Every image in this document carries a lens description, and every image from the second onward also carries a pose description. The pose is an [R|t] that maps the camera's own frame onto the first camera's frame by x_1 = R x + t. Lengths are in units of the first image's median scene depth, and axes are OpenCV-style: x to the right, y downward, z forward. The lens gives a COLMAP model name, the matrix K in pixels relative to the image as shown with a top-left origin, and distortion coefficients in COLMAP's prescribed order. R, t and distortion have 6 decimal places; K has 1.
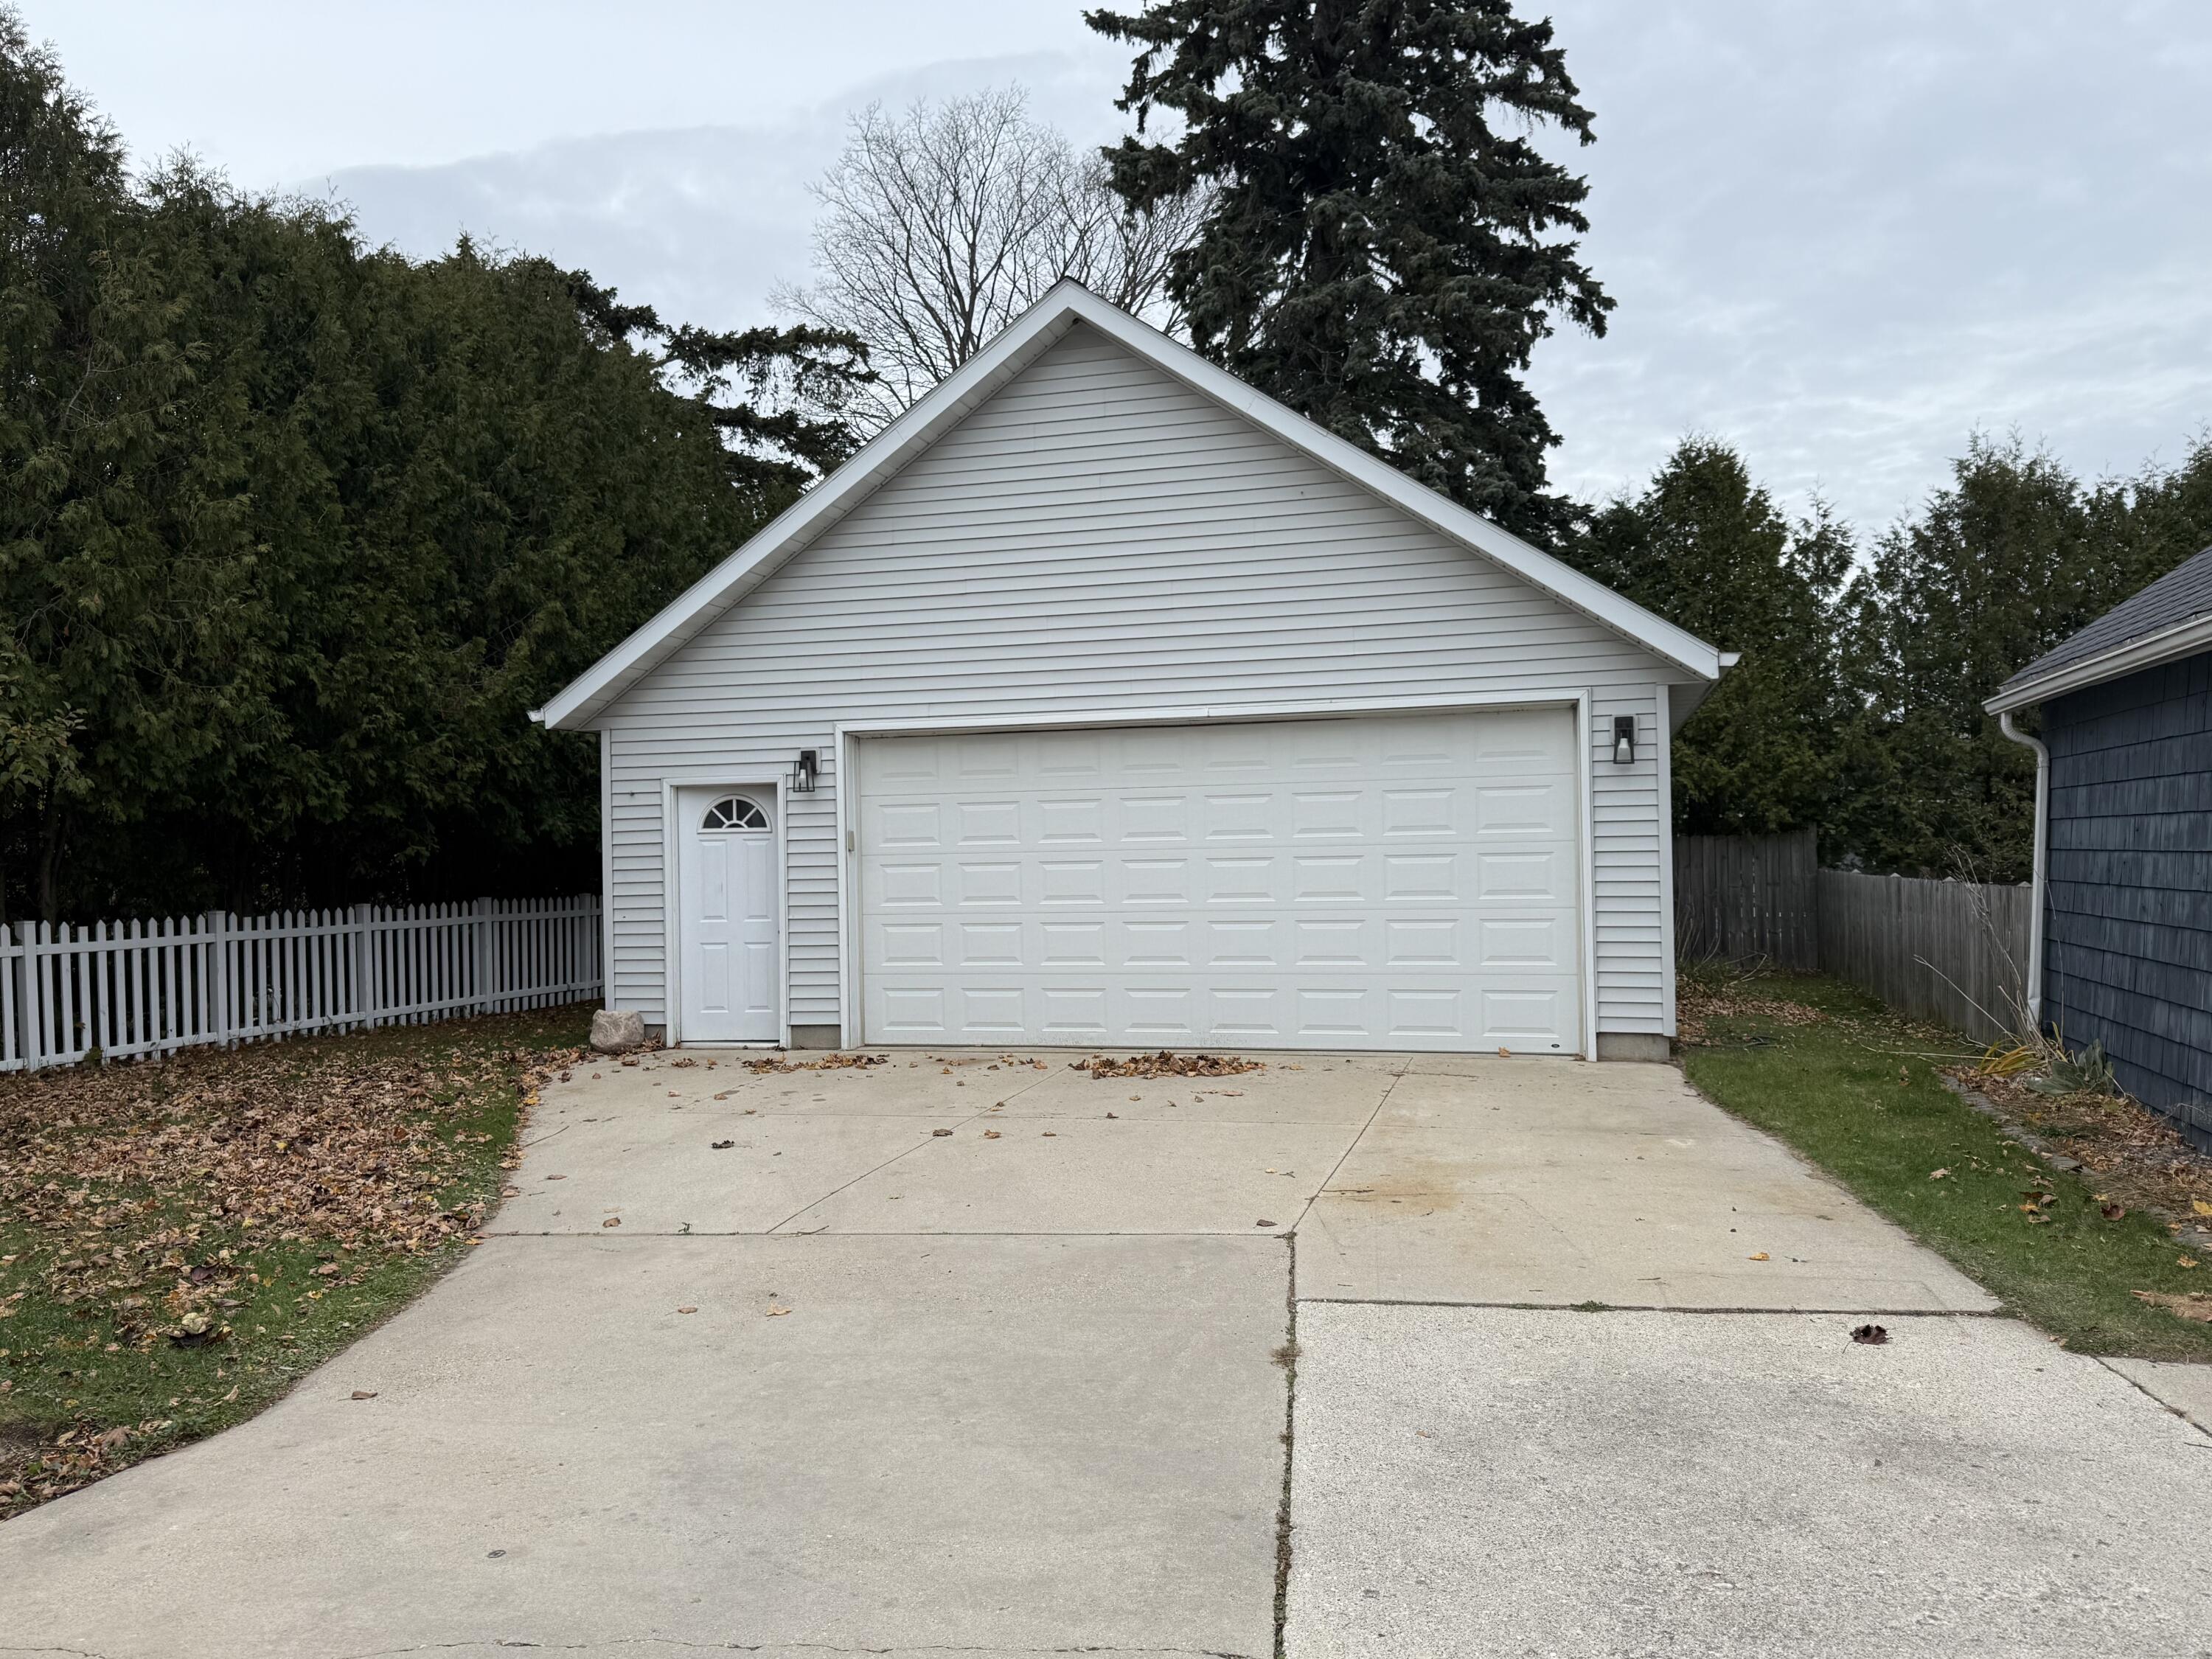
lens RADIAL K [[1697.4, 0, 1106.0], [0, 1697.4, 829.5], [0, 0, 1]] dist [0.001614, 0.001386]
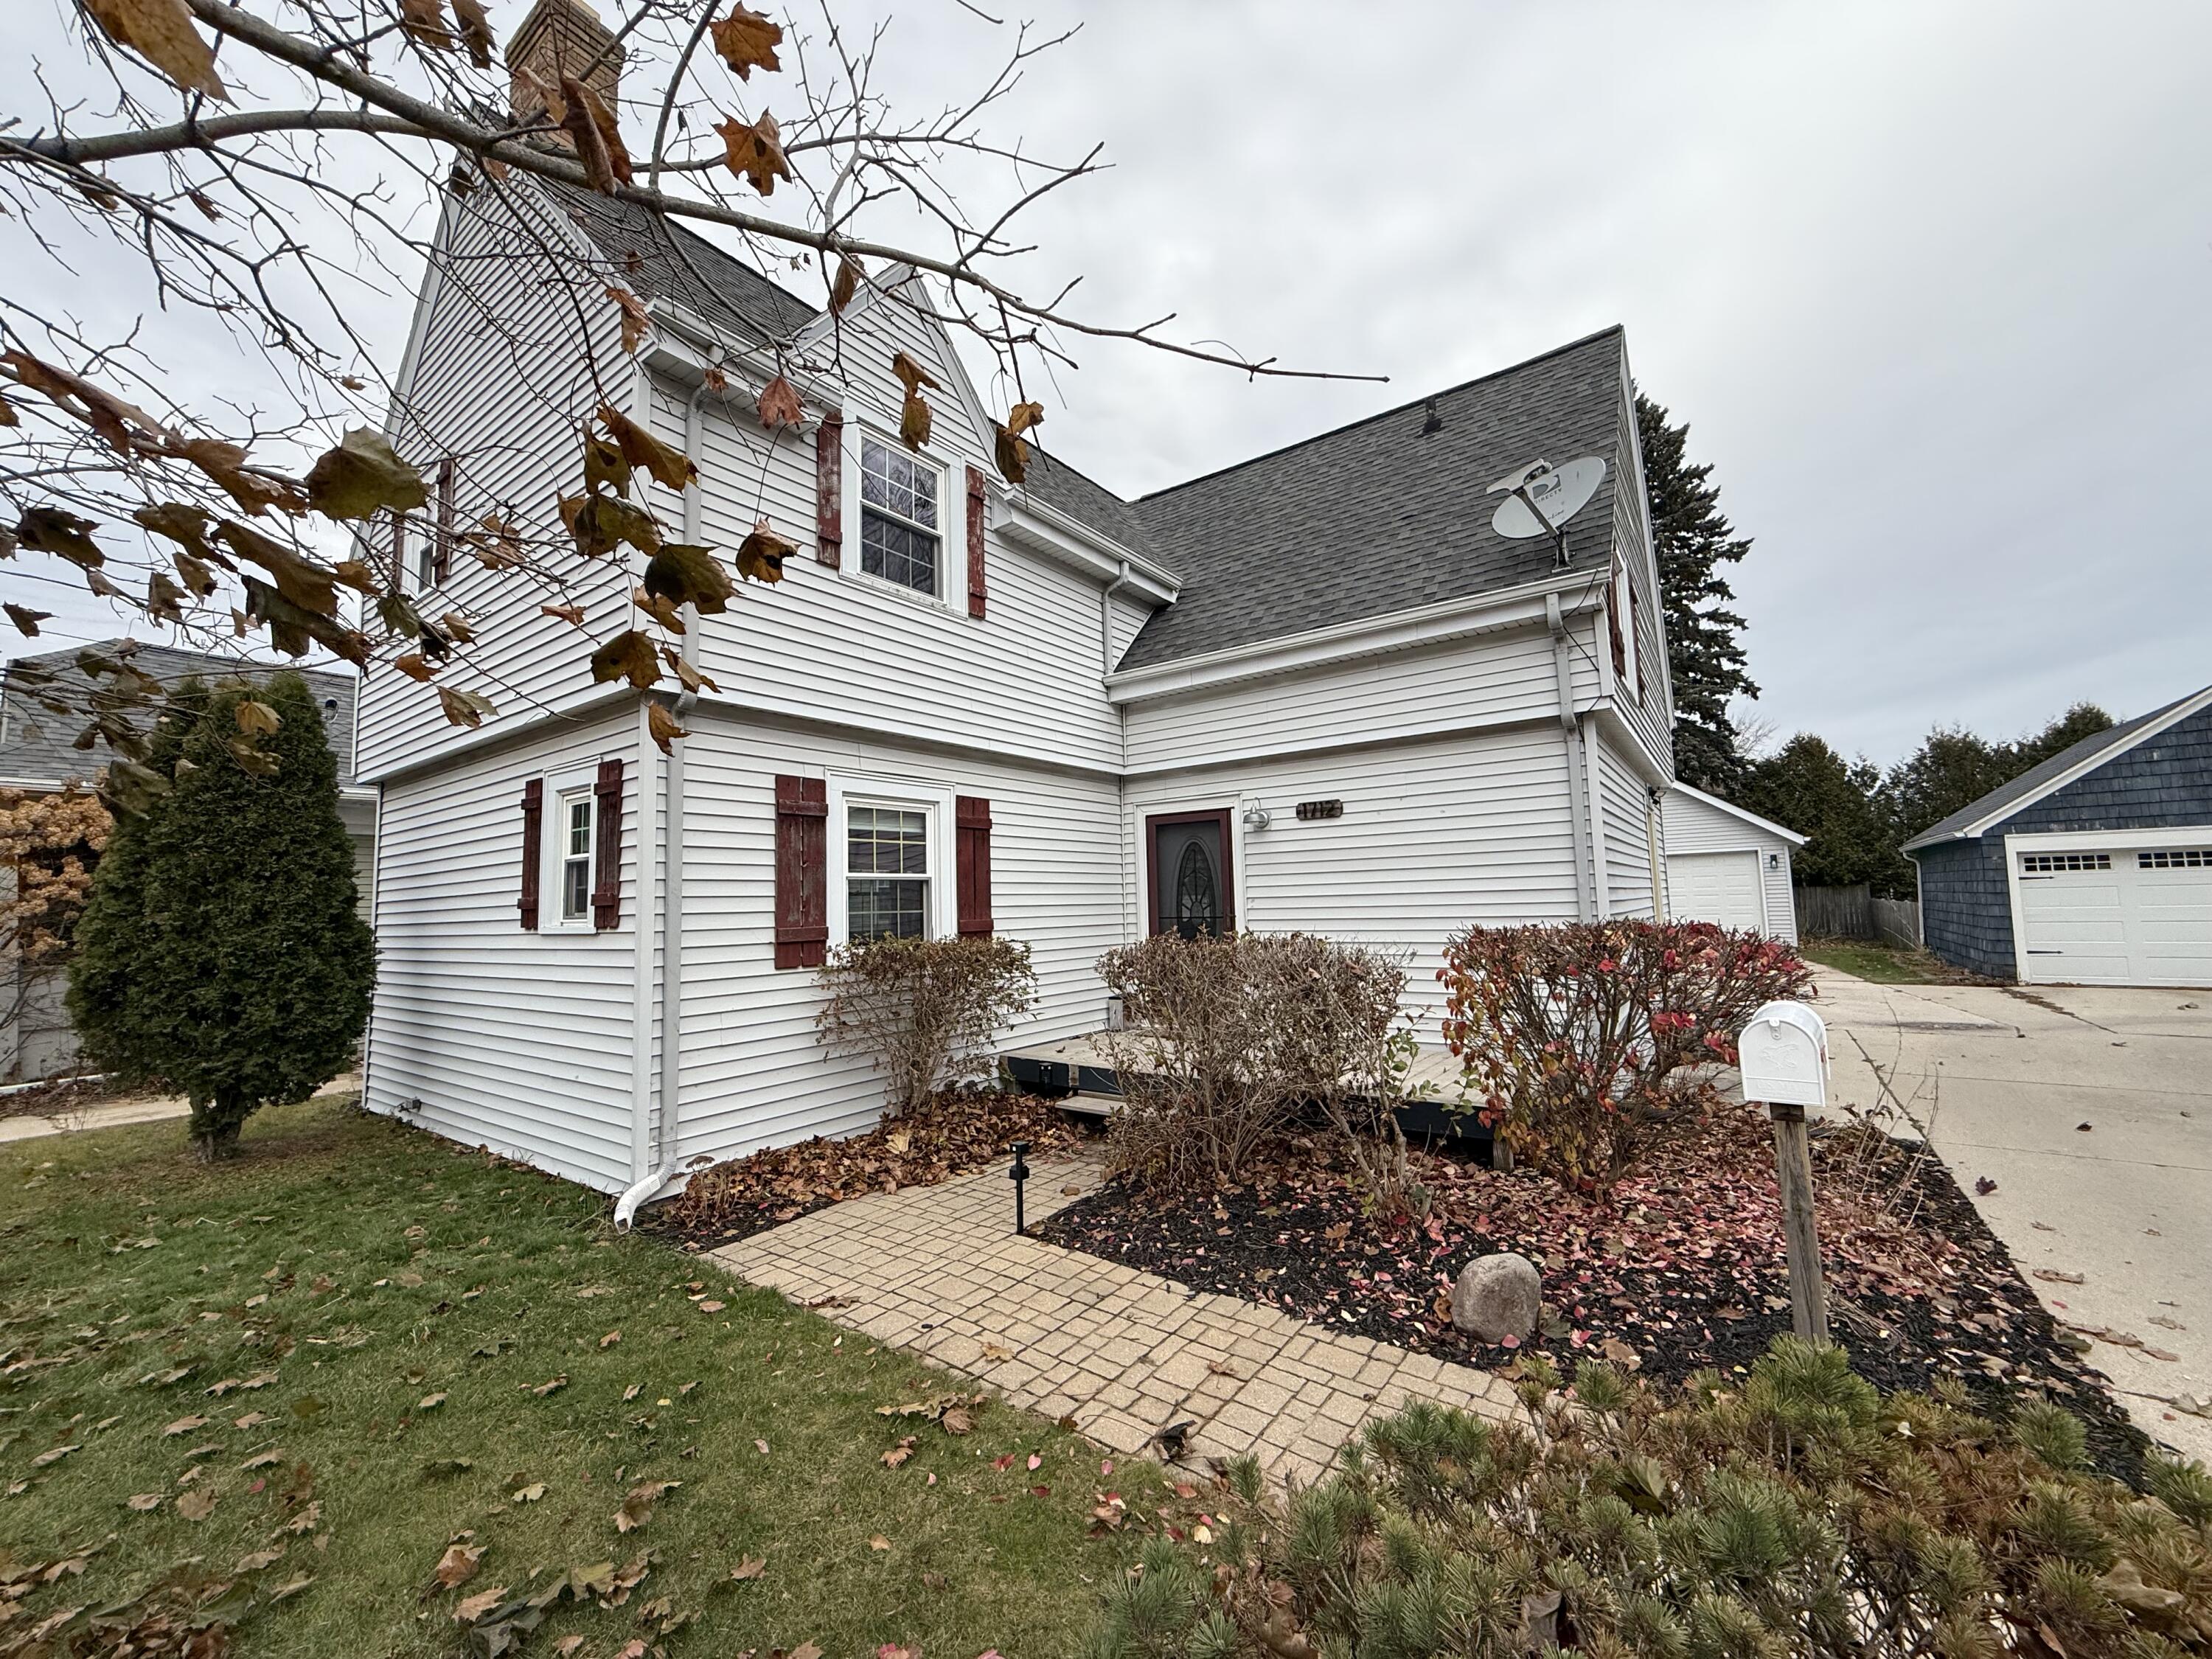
lens RADIAL K [[878.7, 0, 1103.2], [0, 878.7, 828.1], [0, 0, 1]] dist [0.001654, -0.000341]
pose [[0.934211, -0.040264, -0.354442, -0.188847], [0.016781, 0.997470, -0.069082, -0.010222], [0.356326, 0.058589, 0.932523, -0.657339]]
